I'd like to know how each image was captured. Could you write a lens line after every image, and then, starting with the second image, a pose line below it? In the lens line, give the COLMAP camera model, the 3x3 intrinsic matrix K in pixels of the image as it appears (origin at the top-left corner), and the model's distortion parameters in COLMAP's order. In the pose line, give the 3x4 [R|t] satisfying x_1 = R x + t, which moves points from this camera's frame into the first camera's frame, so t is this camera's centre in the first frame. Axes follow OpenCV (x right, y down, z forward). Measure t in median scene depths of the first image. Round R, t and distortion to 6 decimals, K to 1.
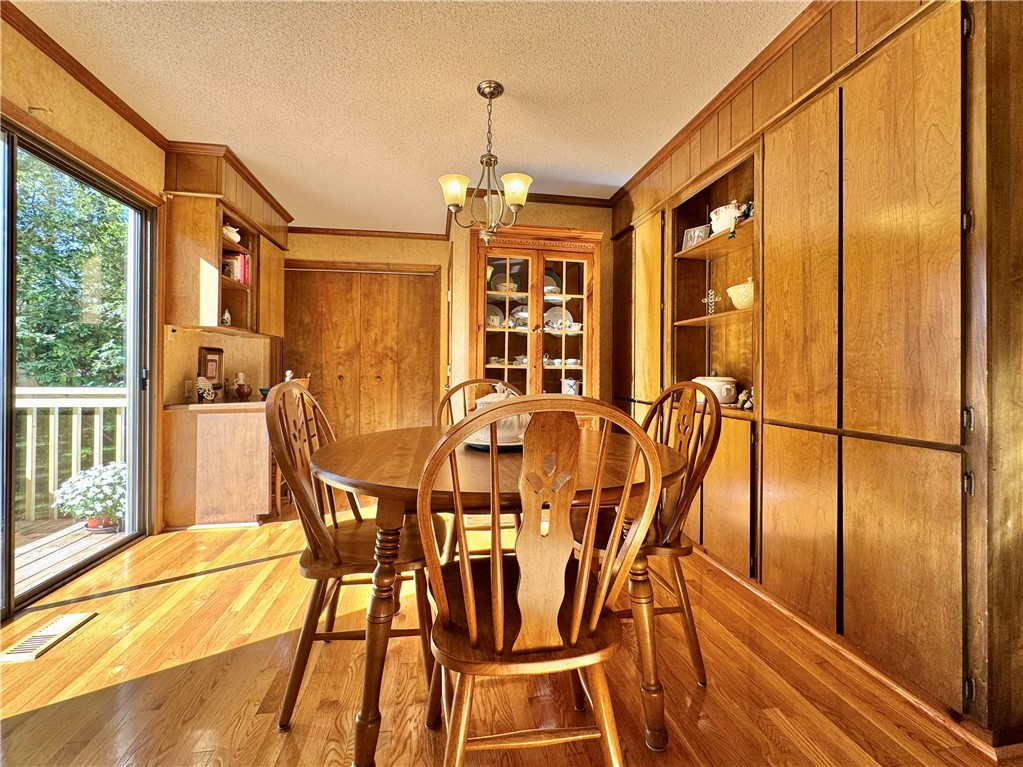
lens RADIAL K [[421.5, 0, 512.4], [0, 421.5, 365.0], [0, 0, 1]] dist [-0.001236, 0.000342]
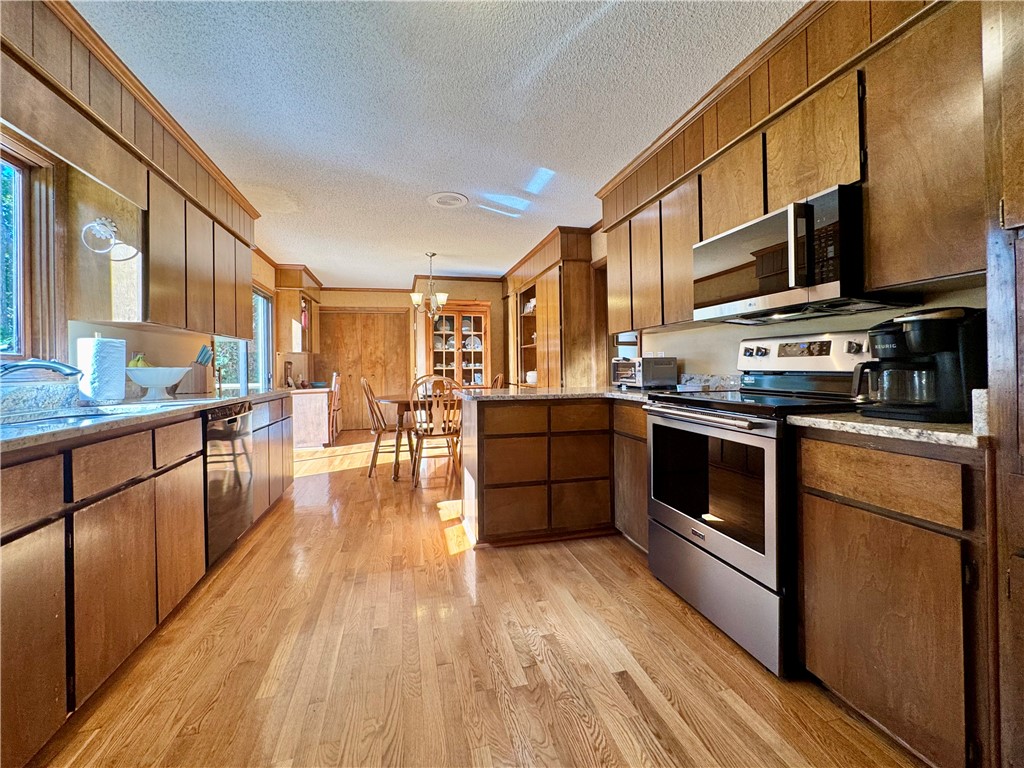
lens RADIAL K [[421.9, 0, 512.9], [0, 421.9, 365.4], [0, 0, 1]] dist [-0.001236, 0.000342]
pose [[0.996711, -0.022803, 0.077762, 0.155386], [0.021885, 0.999681, 0.012629, -0.027542], [-0.078025, -0.010886, 0.996892, -1.047712]]
